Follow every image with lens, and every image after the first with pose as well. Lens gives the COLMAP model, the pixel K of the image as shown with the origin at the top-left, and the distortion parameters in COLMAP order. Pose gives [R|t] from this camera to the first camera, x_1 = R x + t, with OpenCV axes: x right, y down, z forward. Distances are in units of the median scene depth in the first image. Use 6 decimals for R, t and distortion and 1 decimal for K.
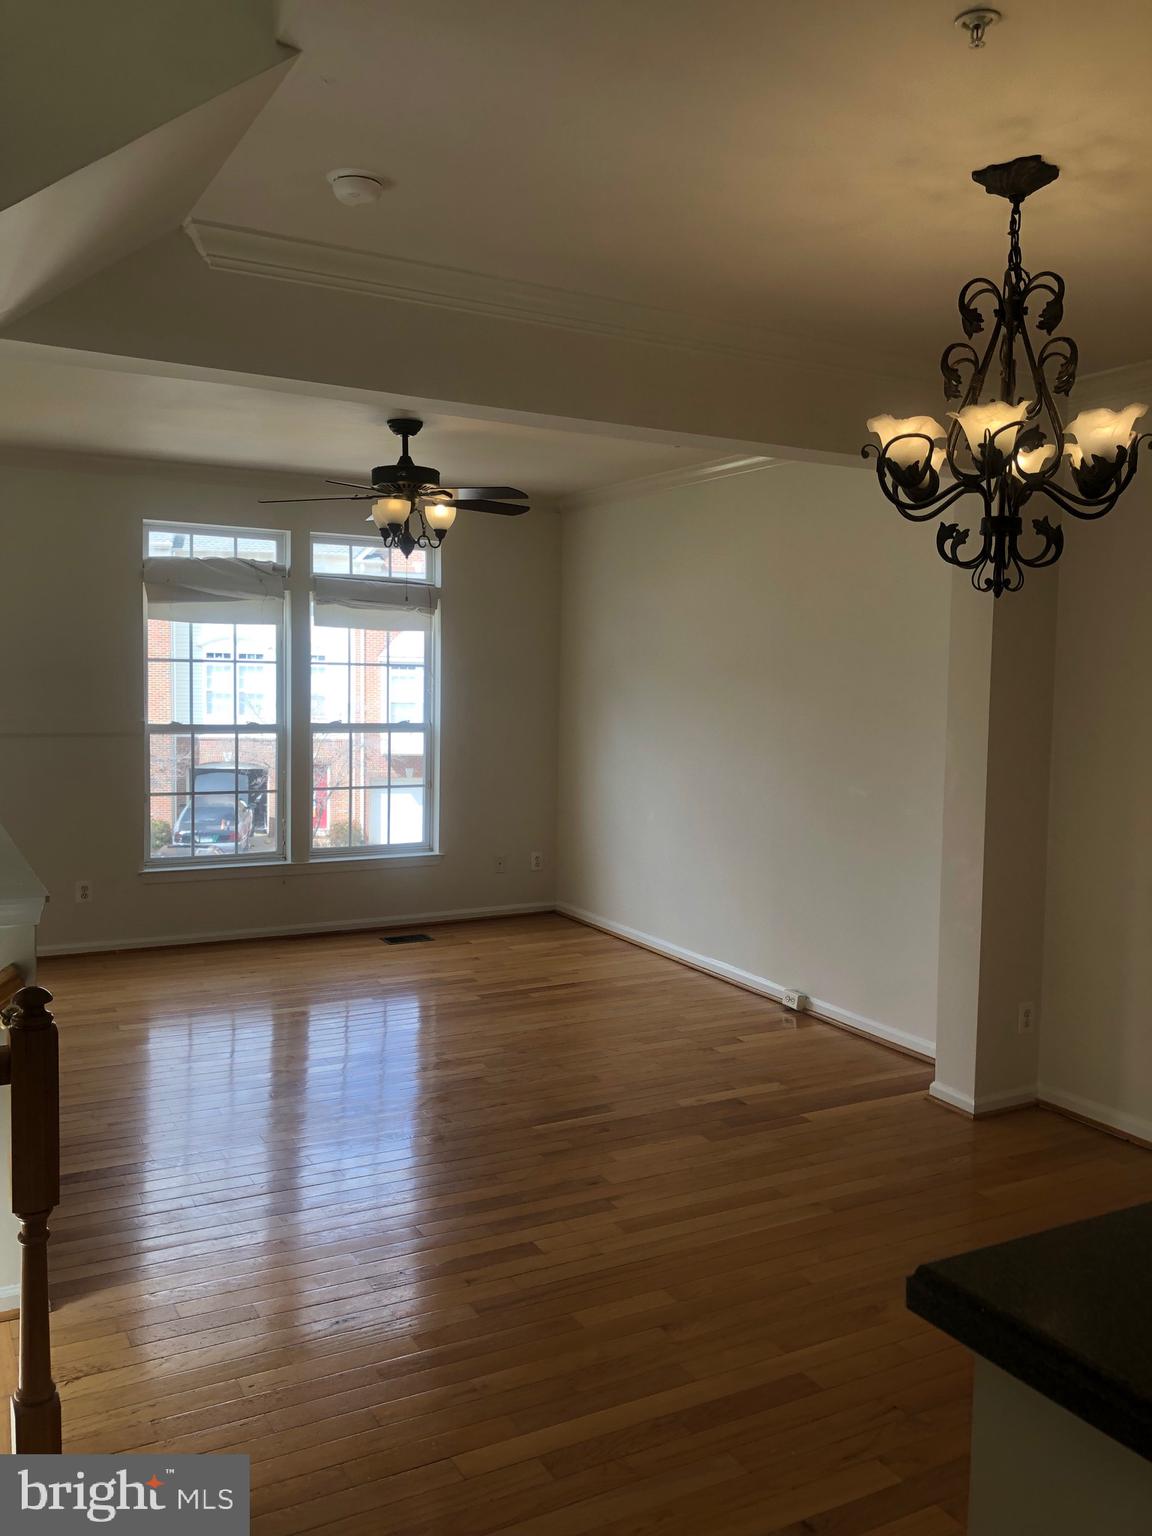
lens RADIAL K [[1256.2, 0, 588.7], [0, 1256.2, 757.2], [0, 0, 1]] dist [0.056618, -0.067322]
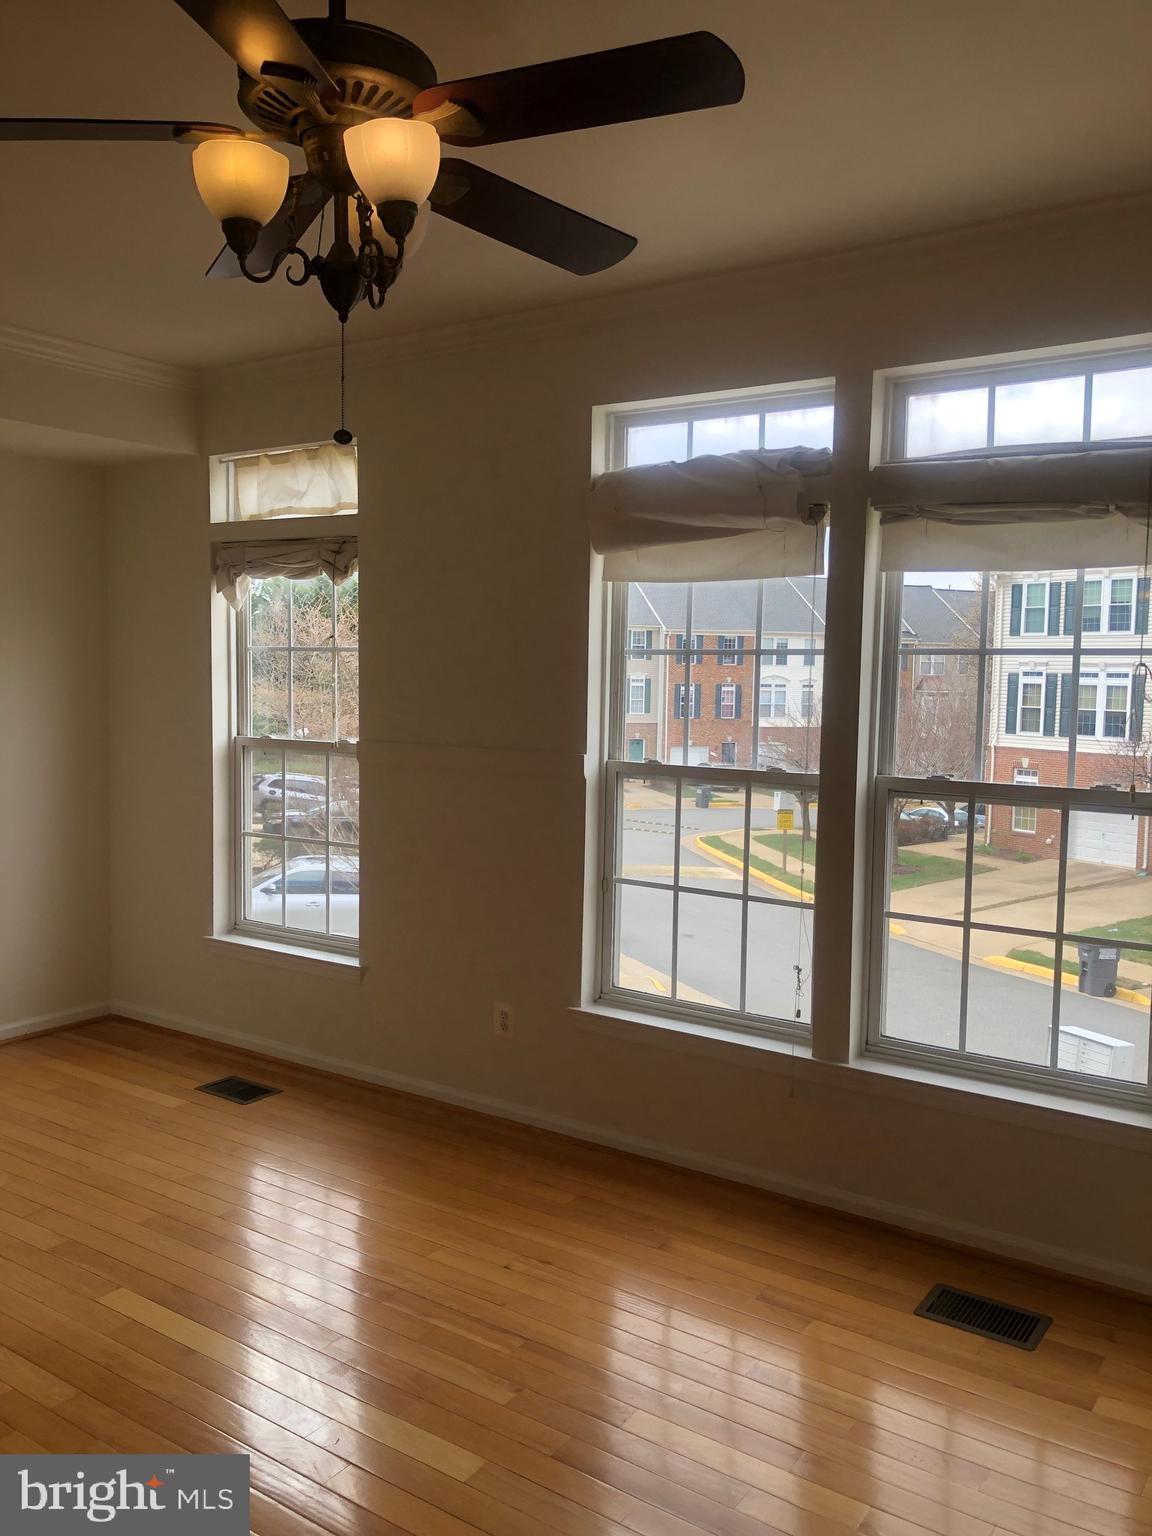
lens RADIAL K [[1256.2, 0, 559.7], [0, 1256.2, 767.4], [0, 0, 1]] dist [0.056618, -0.067322]
pose [[0.438186, 0.055900, -0.897144, 0.191214], [-0.068676, 0.997229, 0.028593, -0.044227], [0.896257, 0.049083, 0.440811, 0.838926]]
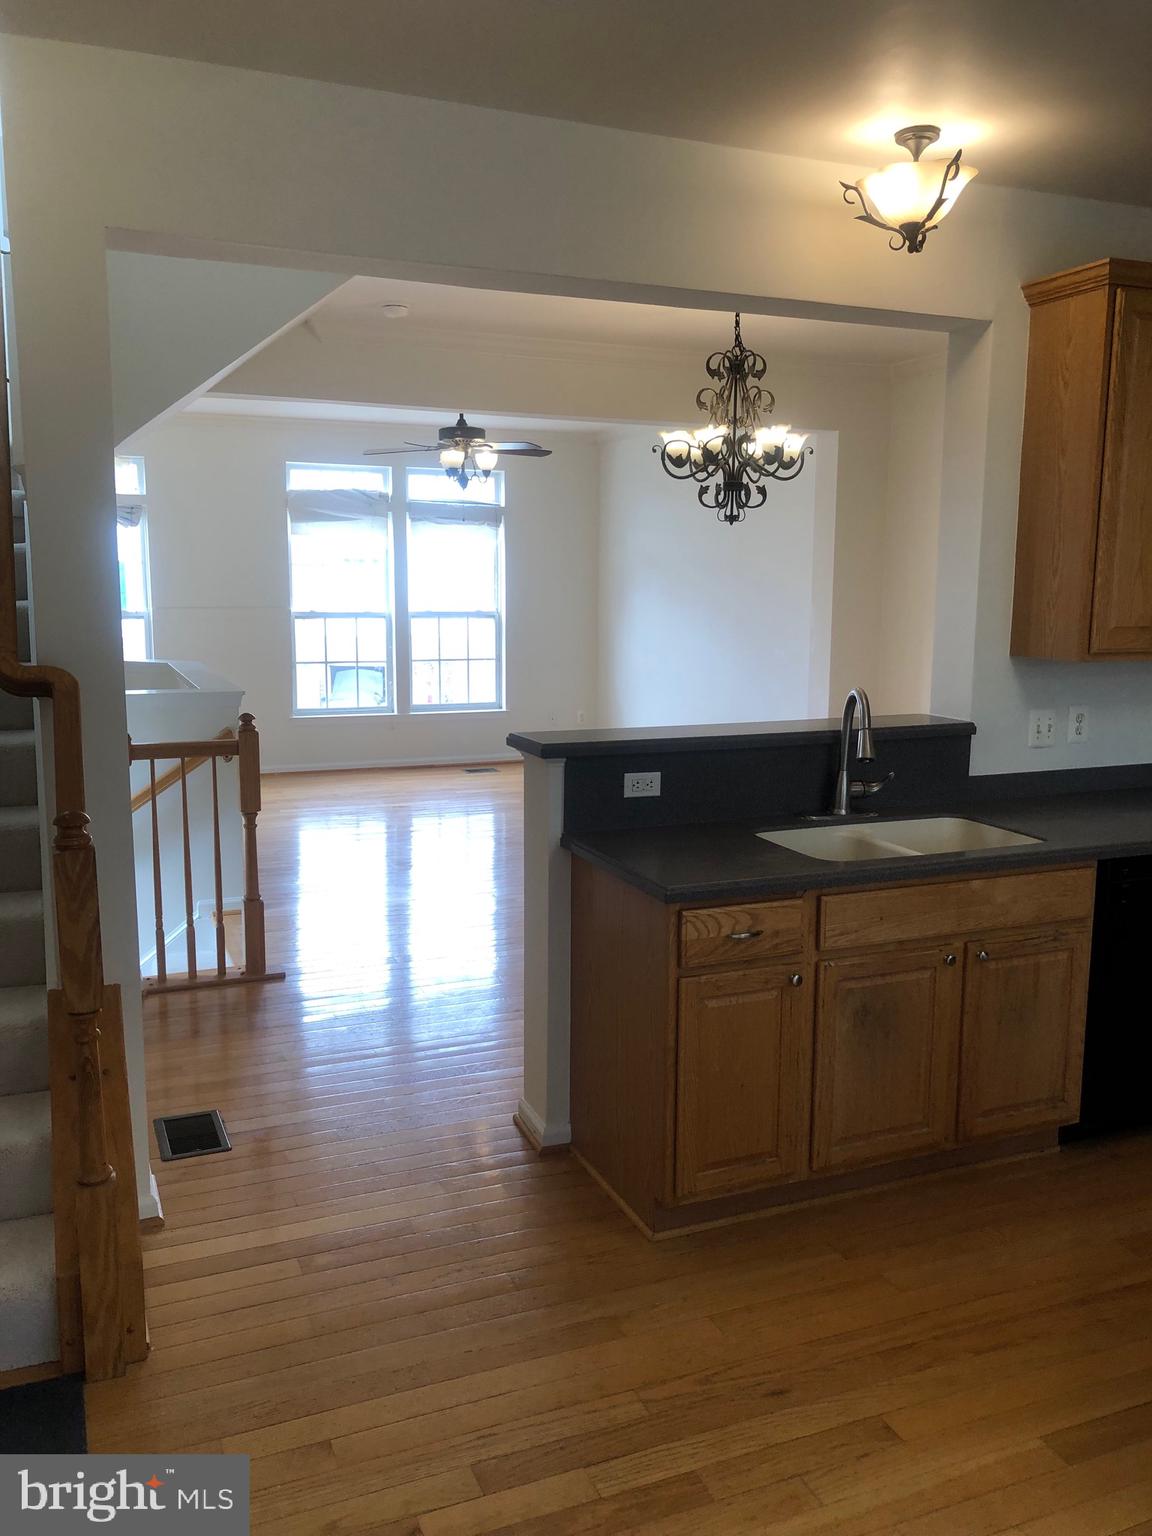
lens RADIAL K [[1256.2, 0, 581.1], [0, 1256.2, 761.5], [0, 0, 1]] dist [0.056618, -0.067322]
pose [[0.993731, 0.004624, -0.111699, 0.140962], [0.004411, 0.996744, 0.080506, 0.032252], [0.111708, -0.080494, 0.990476, -0.406720]]
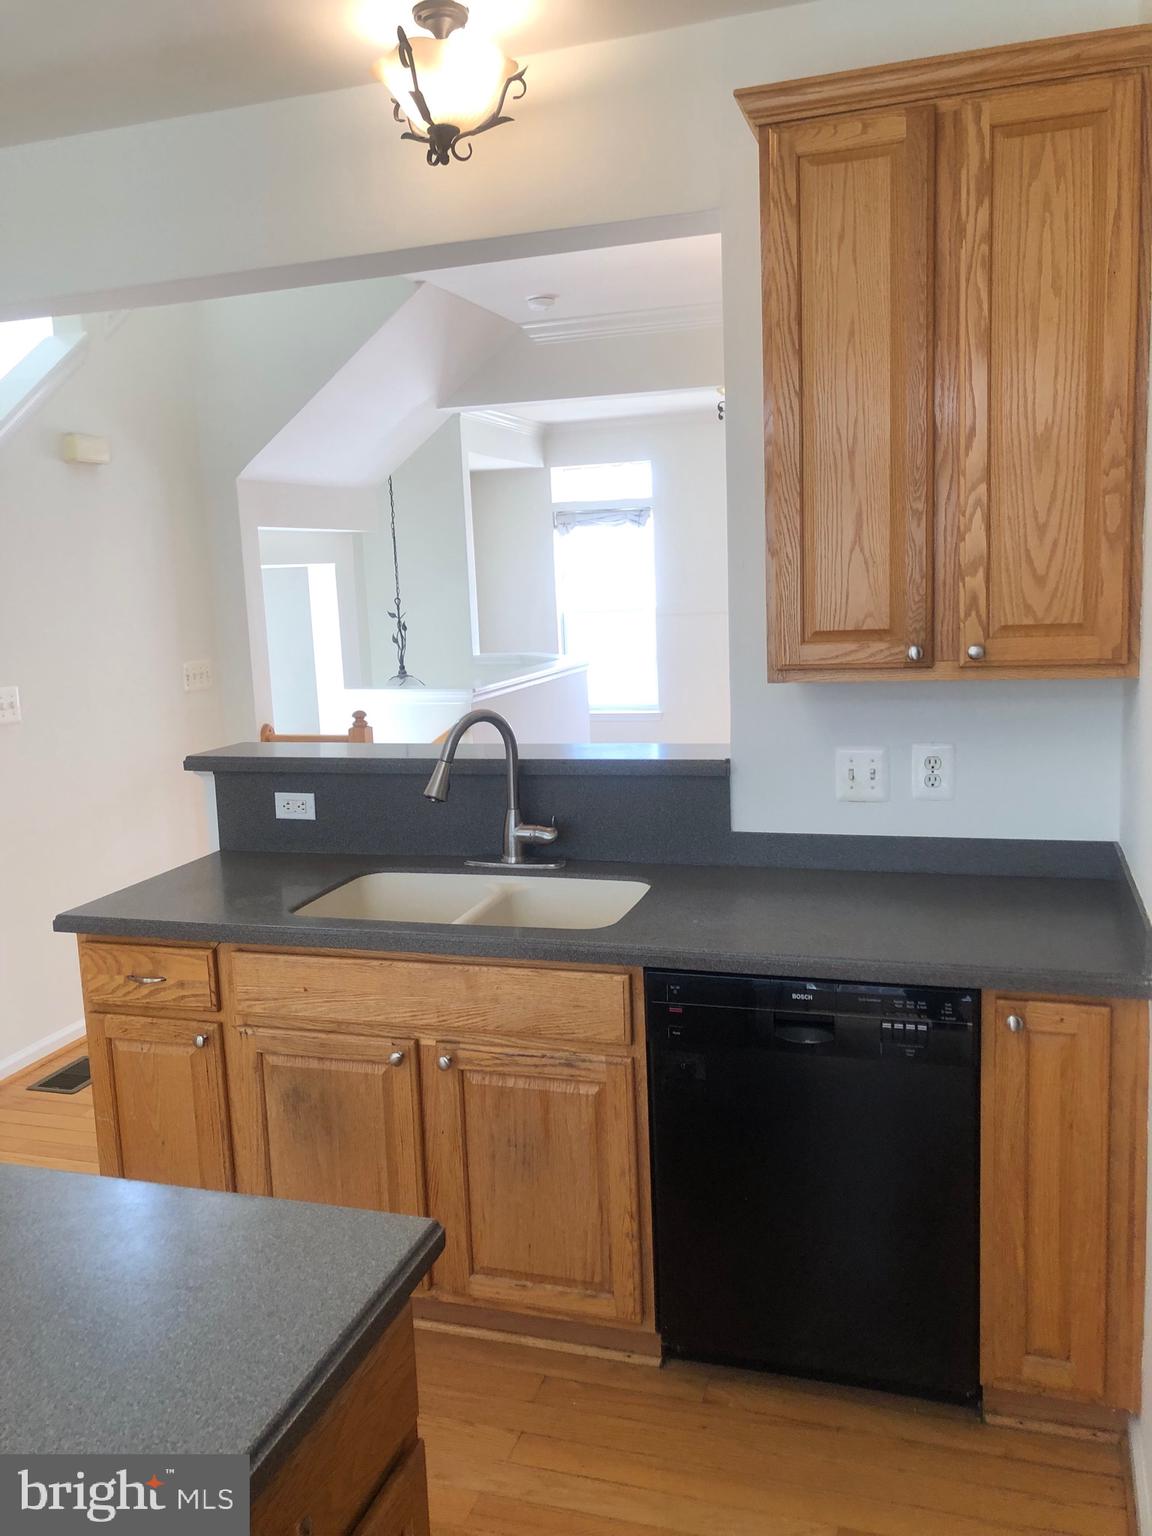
lens RADIAL K [[1256.2, 0, 572.2], [0, 1256.2, 749.7], [0, 0, 1]] dist [0.056618, -0.067322]
pose [[0.679352, 0.056880, -0.731604, 0.565504], [0.004803, 0.996625, 0.081944, 0.022489], [0.733796, -0.059182, 0.676787, -0.114244]]
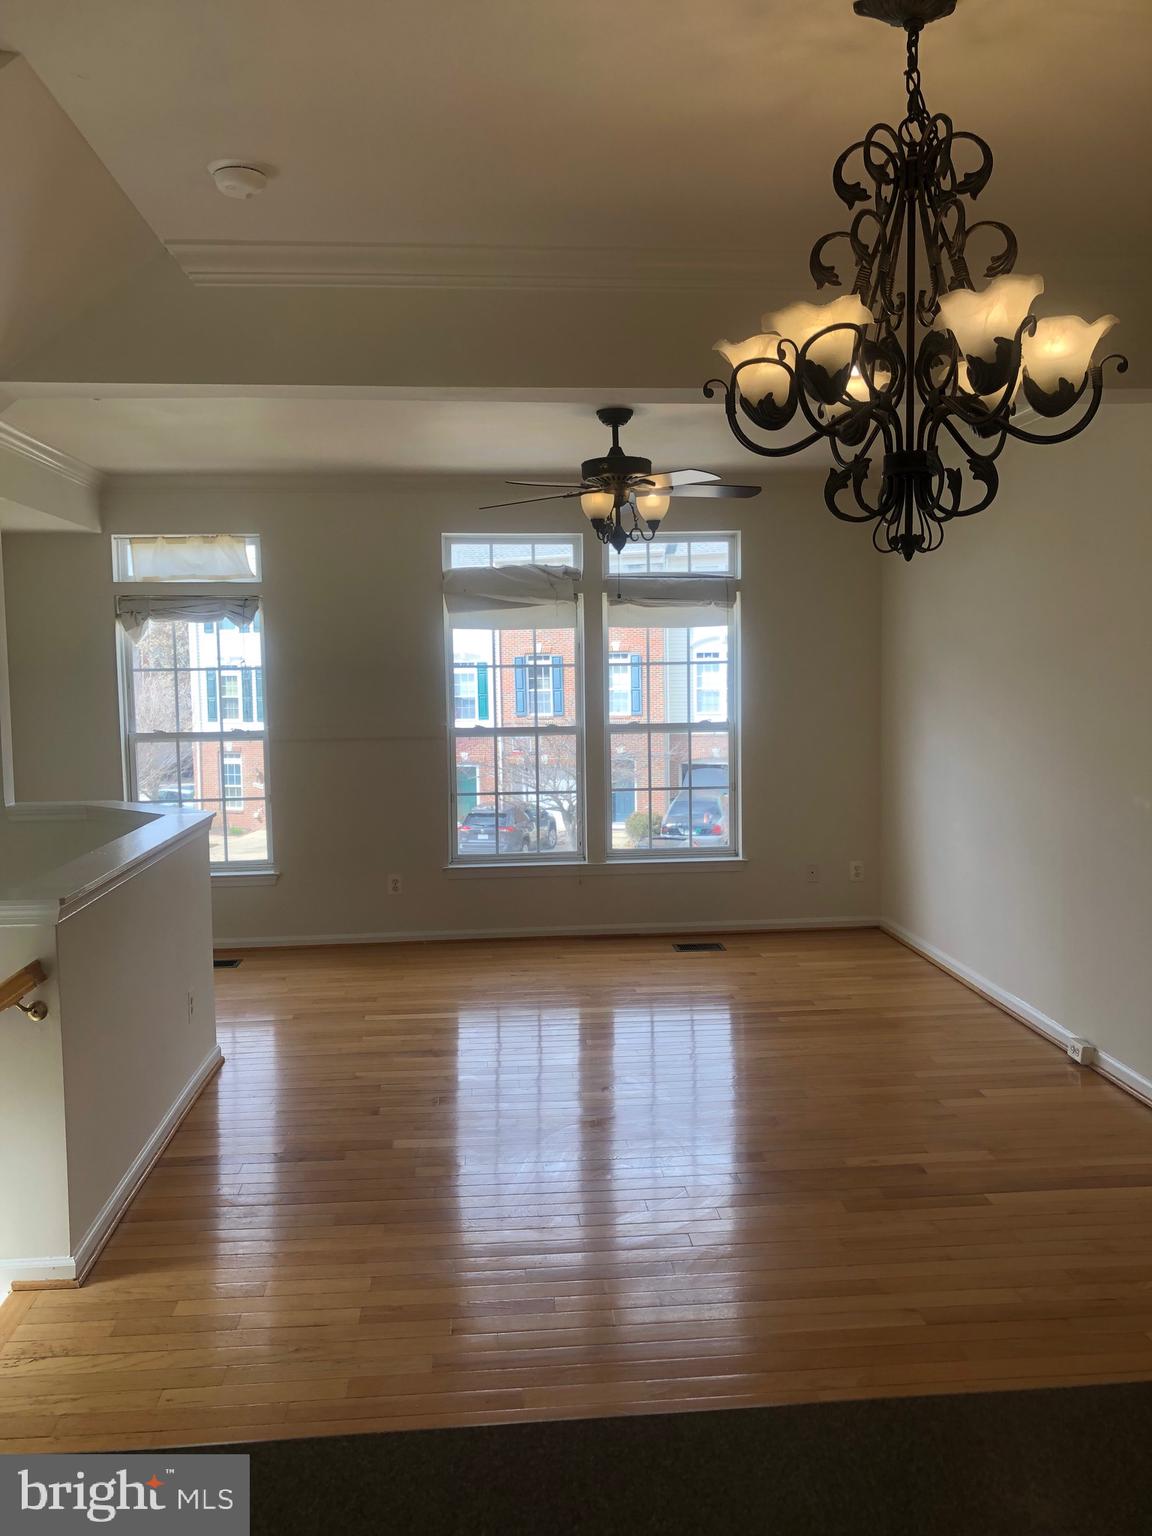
lens RADIAL K [[1256.2, 0, 578.3], [0, 1256.2, 750.9], [0, 0, 1]] dist [0.056618, -0.067322]
pose [[0.911956, -0.004480, -0.410263, 0.204663], [0.004034, 0.999990, -0.001953, -0.005085], [0.410267, 0.000126, 0.911965, 0.103476]]
